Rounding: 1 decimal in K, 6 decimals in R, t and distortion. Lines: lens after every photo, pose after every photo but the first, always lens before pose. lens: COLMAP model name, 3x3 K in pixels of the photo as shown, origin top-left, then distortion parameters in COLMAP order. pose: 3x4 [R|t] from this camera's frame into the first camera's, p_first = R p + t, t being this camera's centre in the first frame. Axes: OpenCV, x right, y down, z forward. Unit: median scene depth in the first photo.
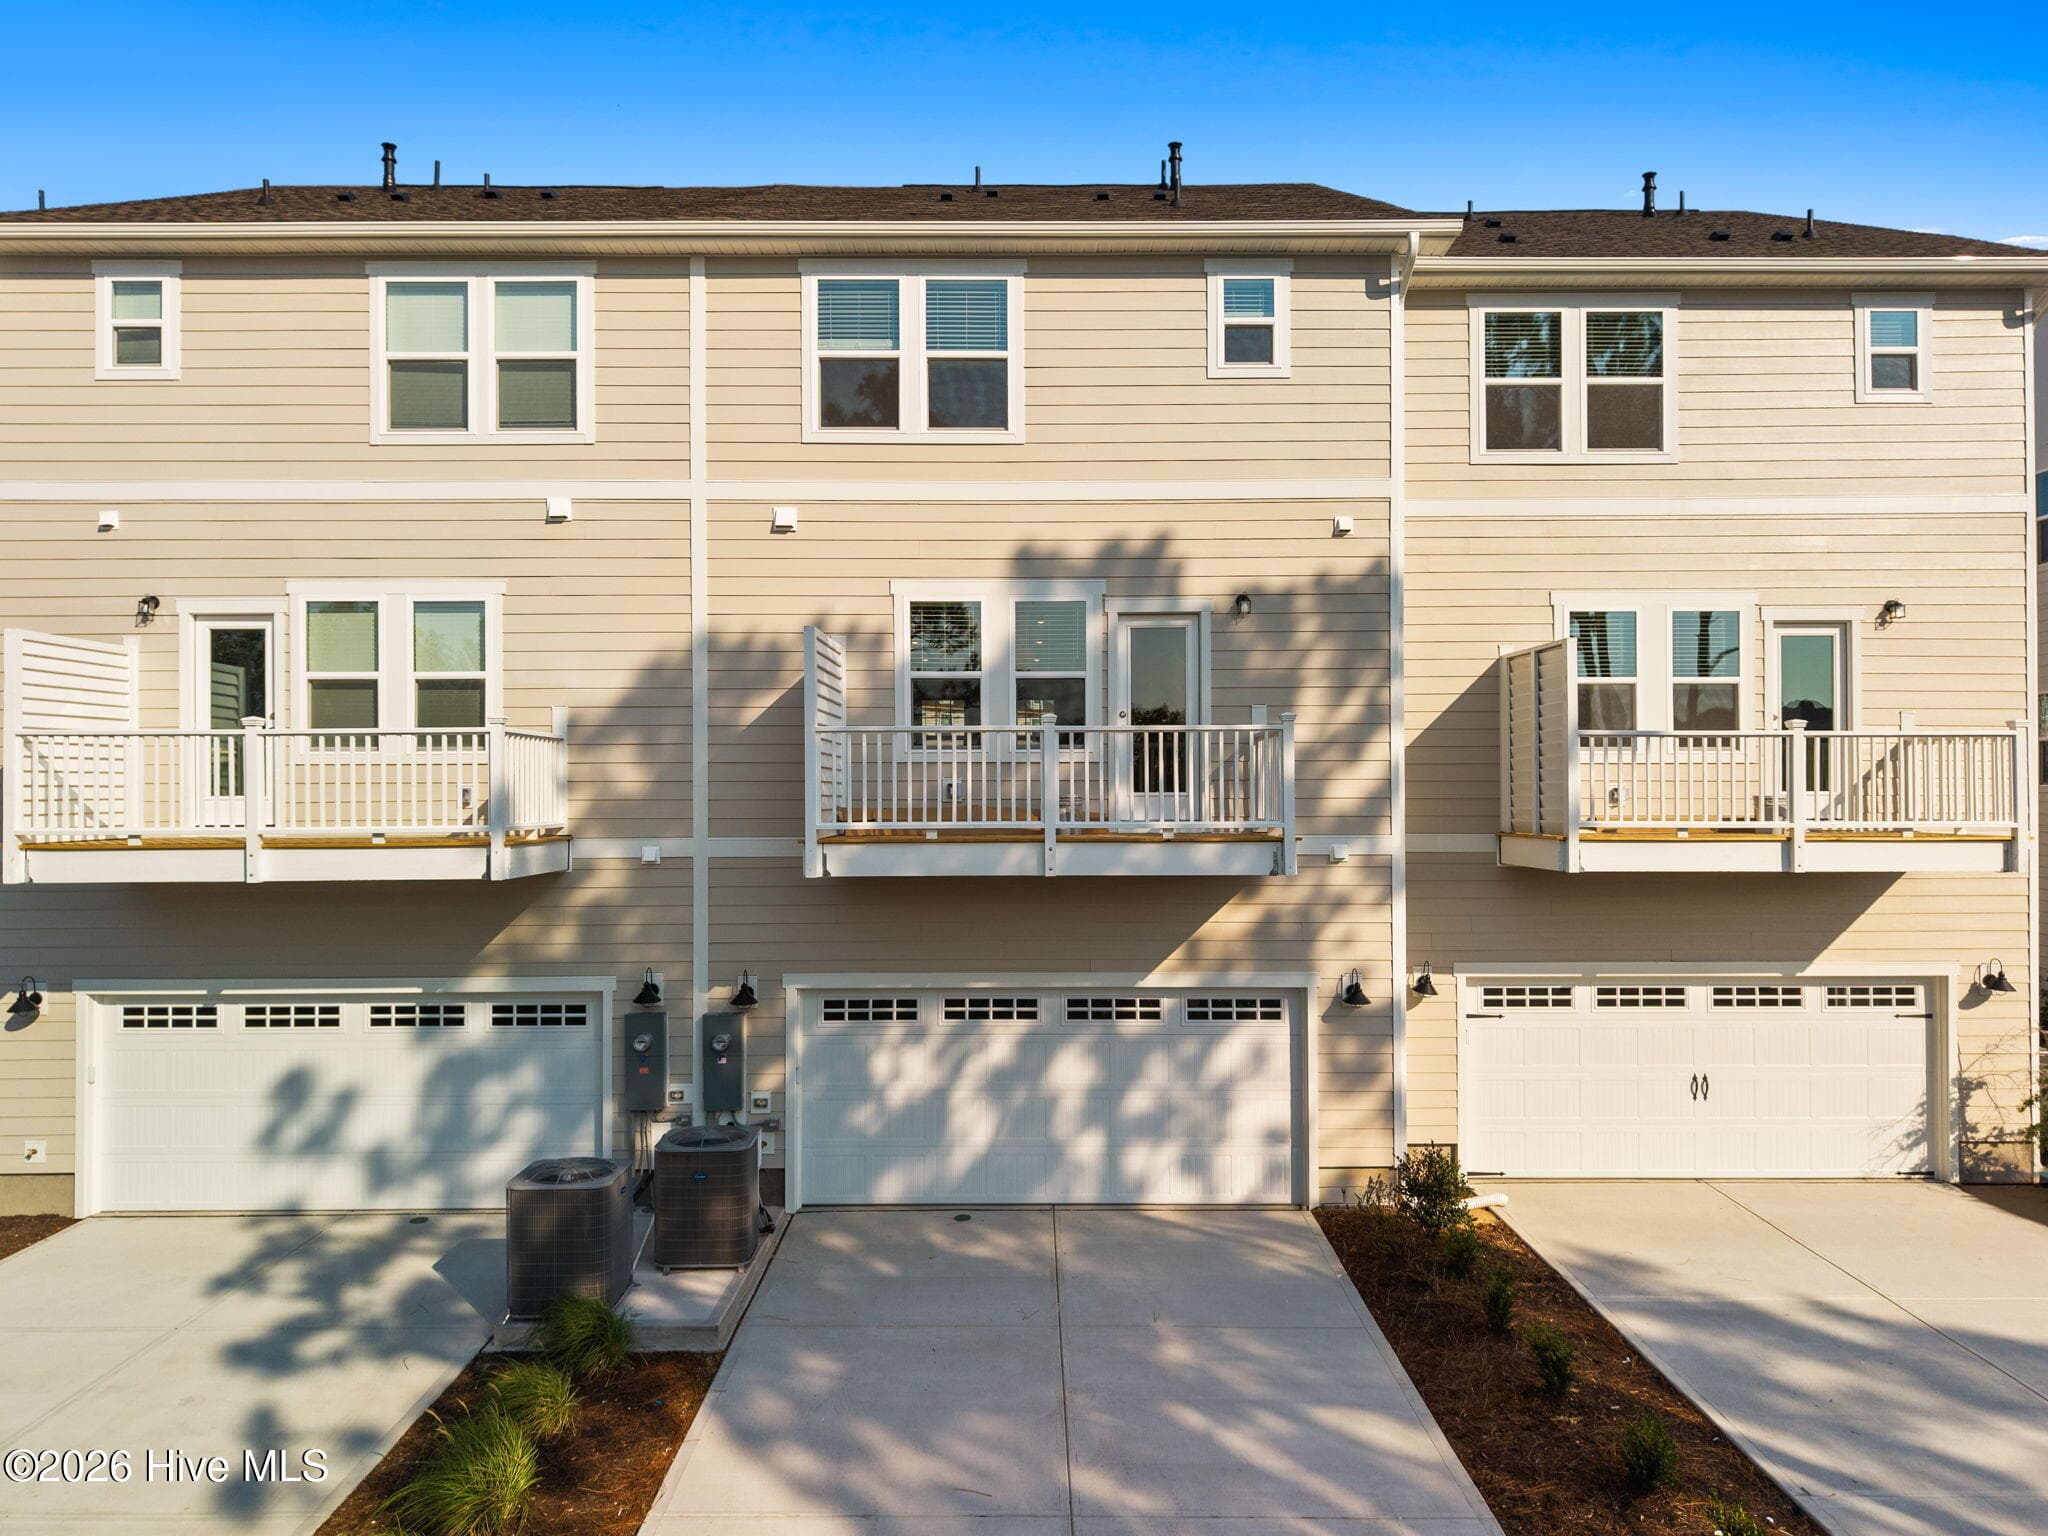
lens RADIAL K [[1375.3, 0, 1024.0], [0, 1375.3, 768.0], [0, 0, 1]] dist [-0.003942, -0.003365]
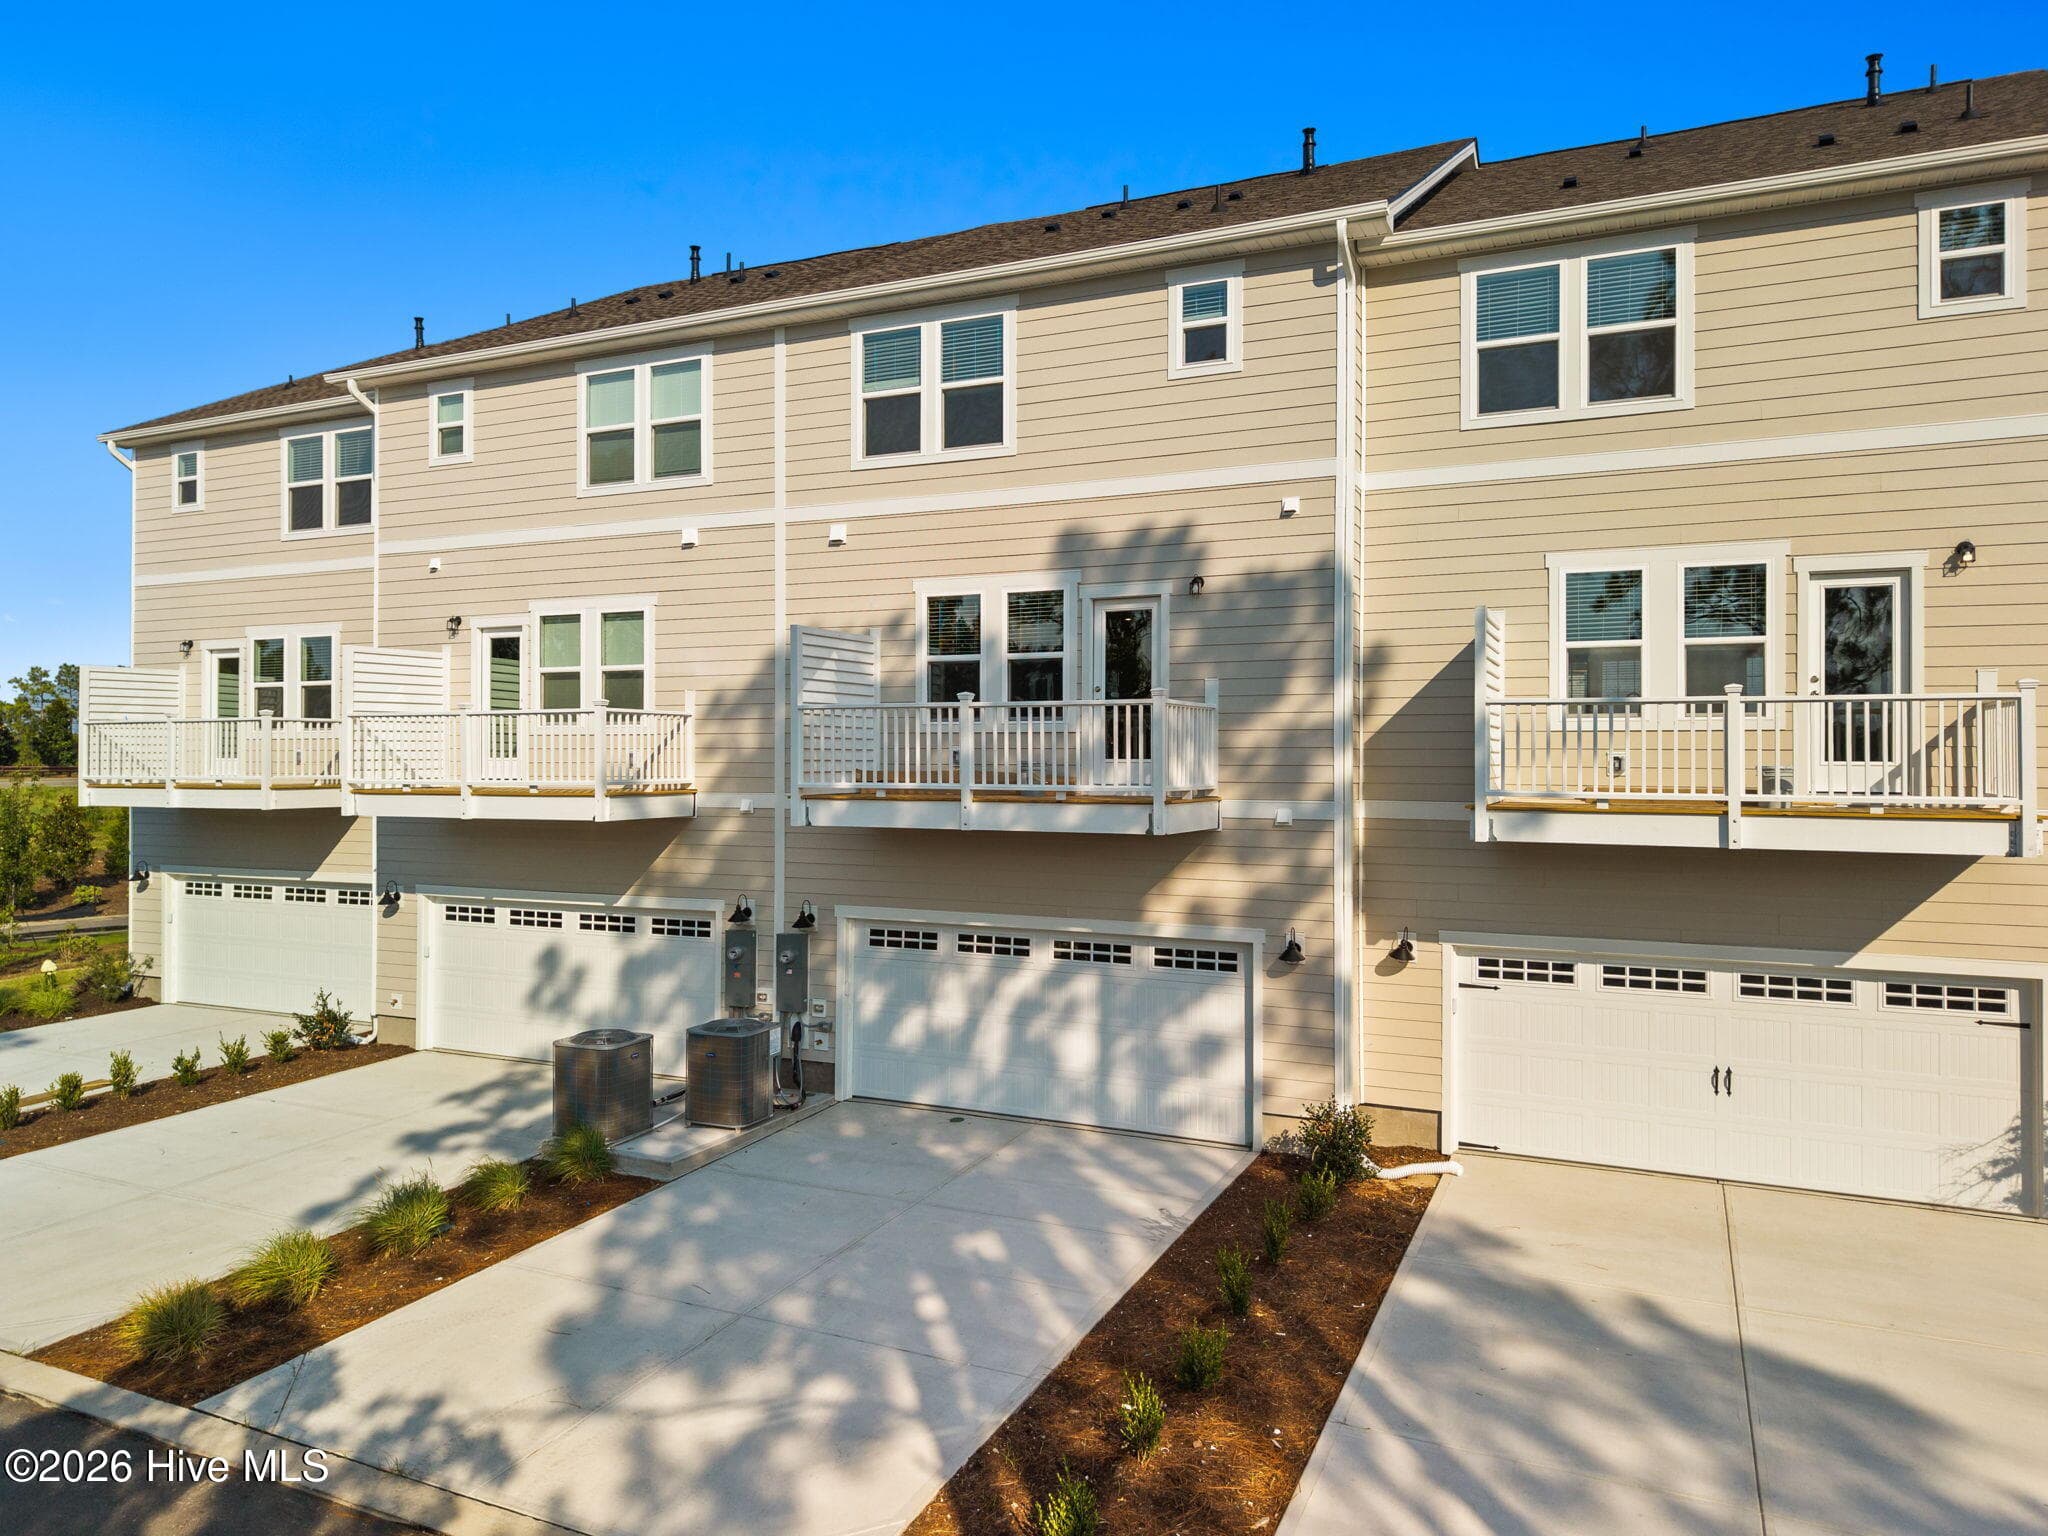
lens RADIAL K [[1367.0, 0, 1017.4], [0, 1367.0, 729.1], [0, 0, 1]] dist [-0.000681, -0.002086]
pose [[0.906354, -0.003554, -0.422503, 0.482411], [0.003577, 0.999993, -0.000737, -0.005814], [0.422503, -0.000843, 0.906361, -0.035678]]
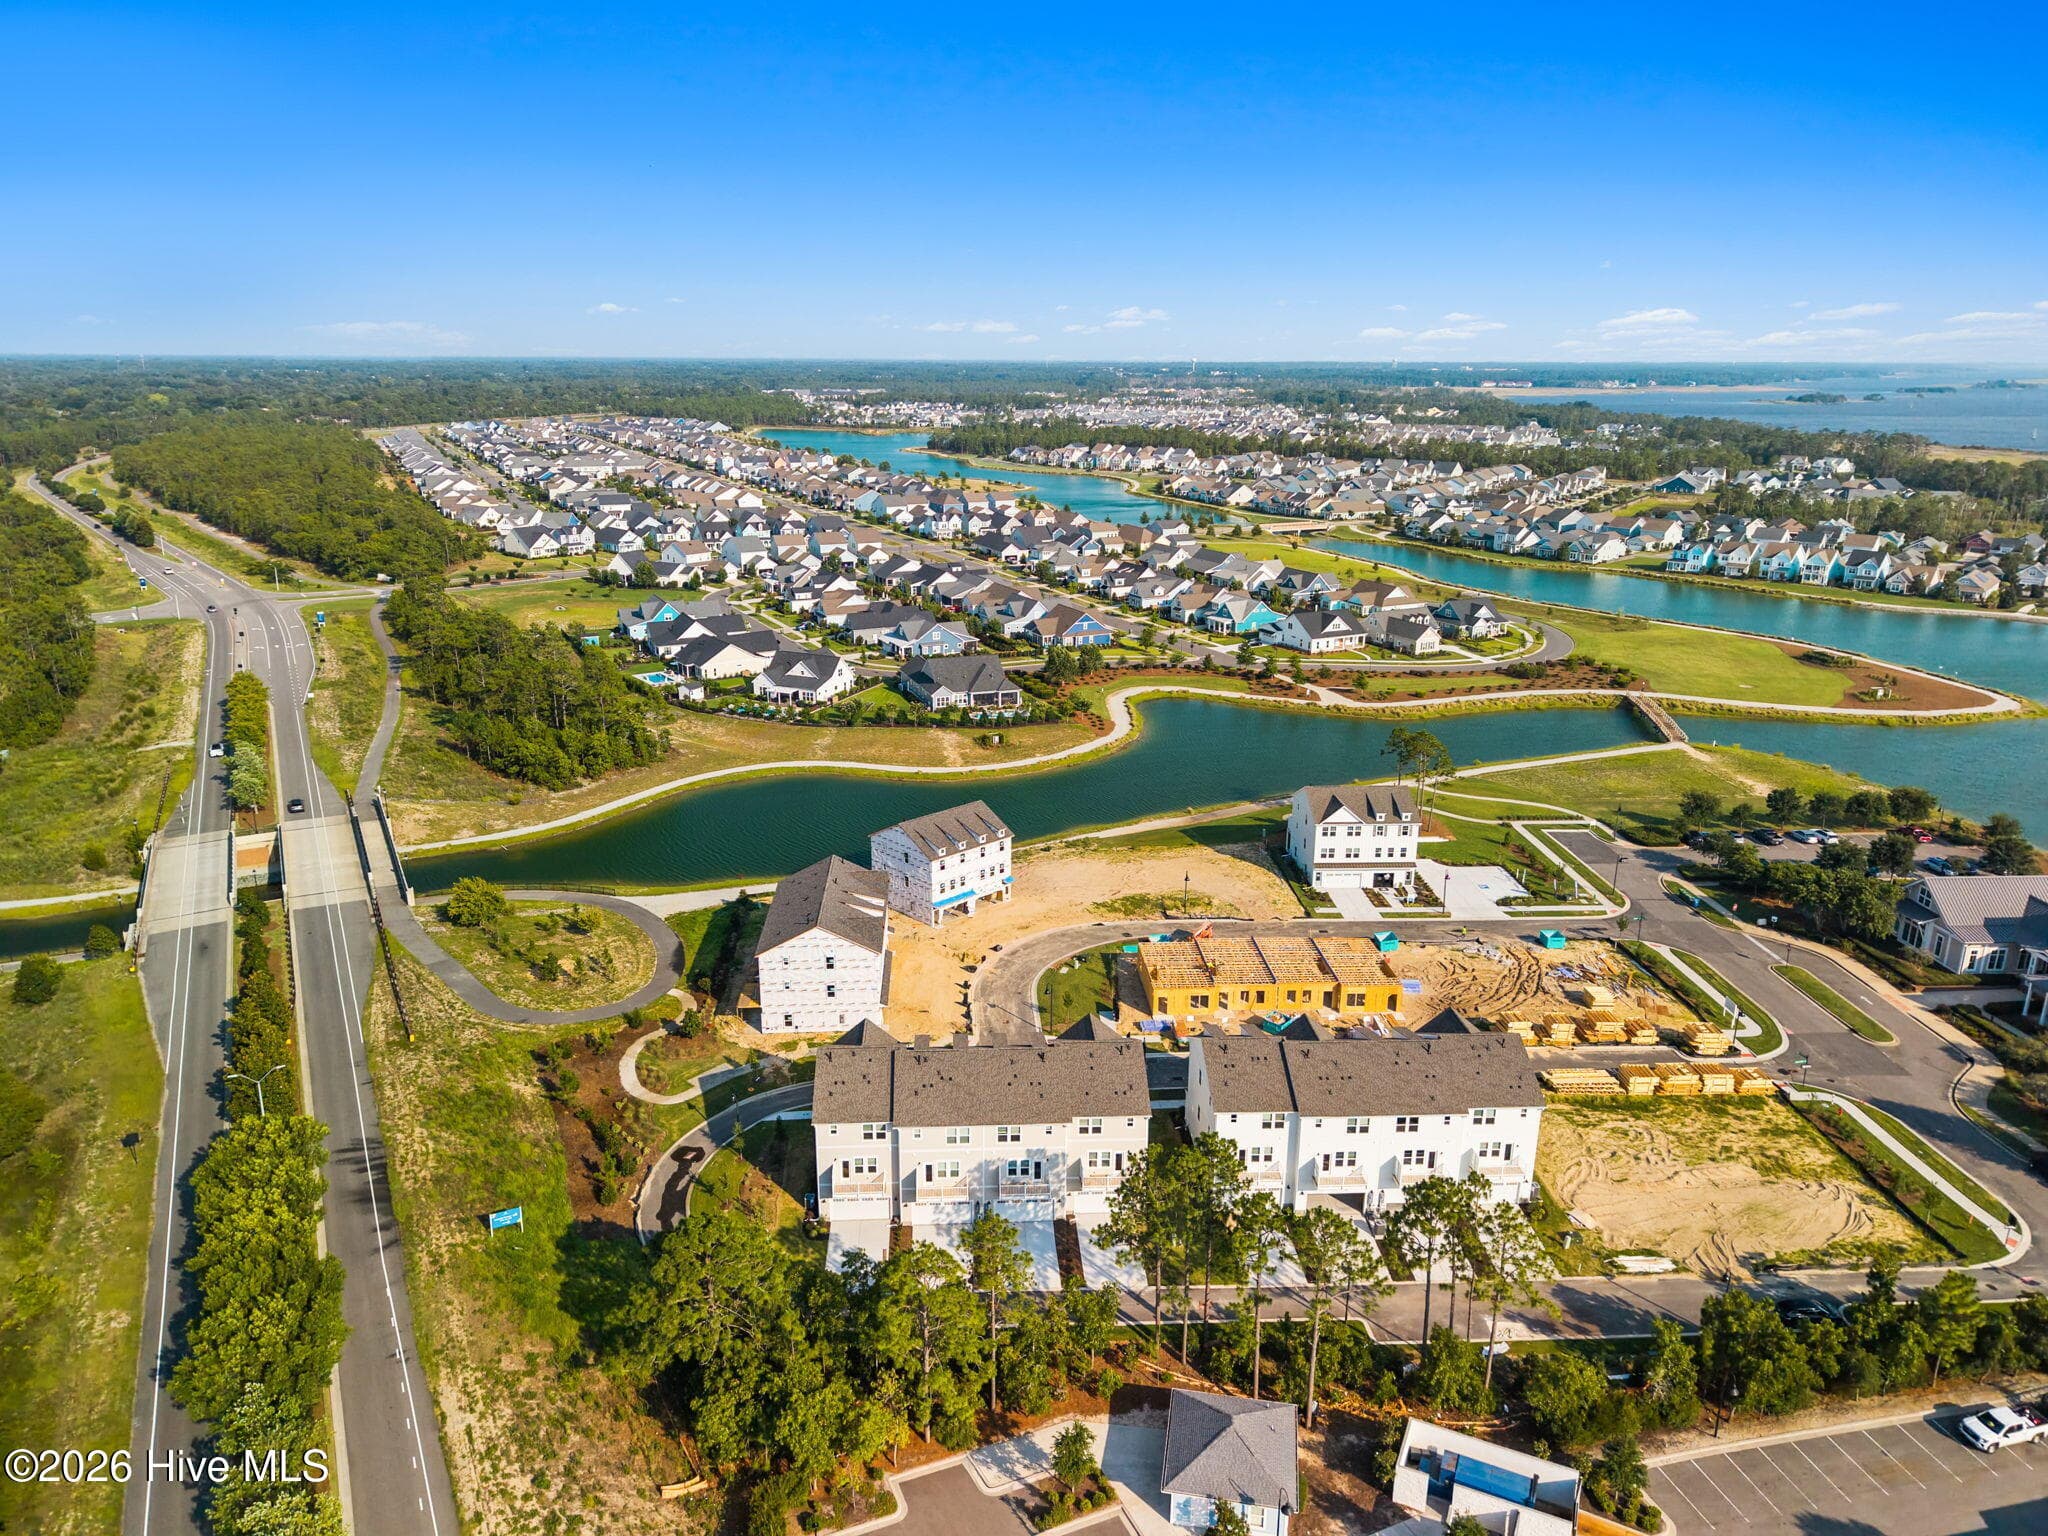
lens RADIAL K [[1290.0, 0, 1021.6], [0, 1290.0, 705.4], [0, 0, 1]] dist [0.035150, -0.003259]
pose [[0.998974, -0.004944, 0.045024, -0.350125], [-0.007152, 0.964336, 0.264584, -4.951244], [-0.044726, -0.264634, 0.963311, -5.976978]]
